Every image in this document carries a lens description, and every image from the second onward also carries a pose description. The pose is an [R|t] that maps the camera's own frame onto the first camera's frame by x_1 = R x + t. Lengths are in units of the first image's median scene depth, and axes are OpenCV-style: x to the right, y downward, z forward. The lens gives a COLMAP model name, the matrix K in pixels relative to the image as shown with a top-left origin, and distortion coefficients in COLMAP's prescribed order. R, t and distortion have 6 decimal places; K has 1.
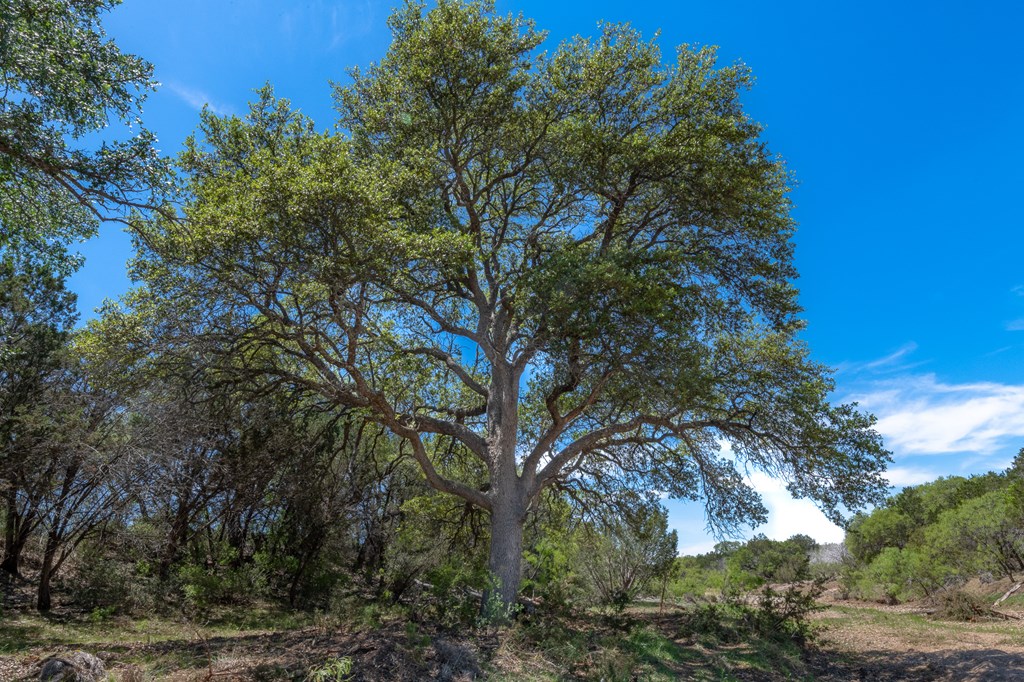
lens RADIAL K [[524.6, 0, 508.4], [0, 524.6, 335.6], [0, 0, 1]] dist [0.000858, 0.001048]
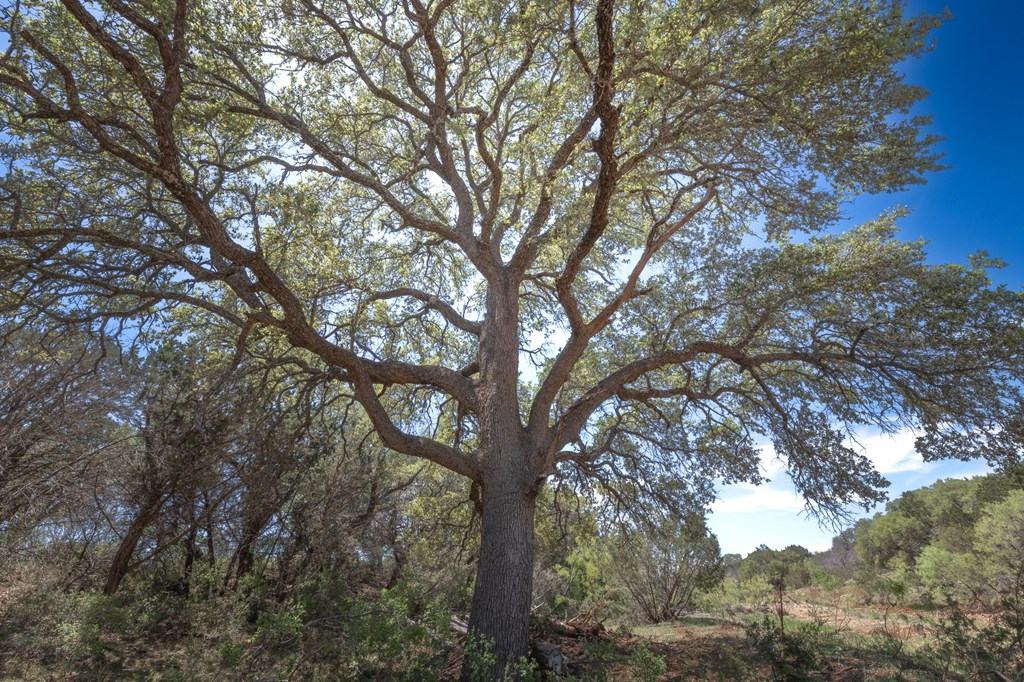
lens RADIAL K [[393.7, 0, 512.1], [0, 393.7, 340.3], [0, 0, 1]] dist [0.001116, 0.000297]
pose [[0.996530, -0.065630, -0.051193, 0.017220], [0.057945, 0.988545, -0.139363, 0.108239], [0.059753, 0.135913, 0.988917, 0.240337]]
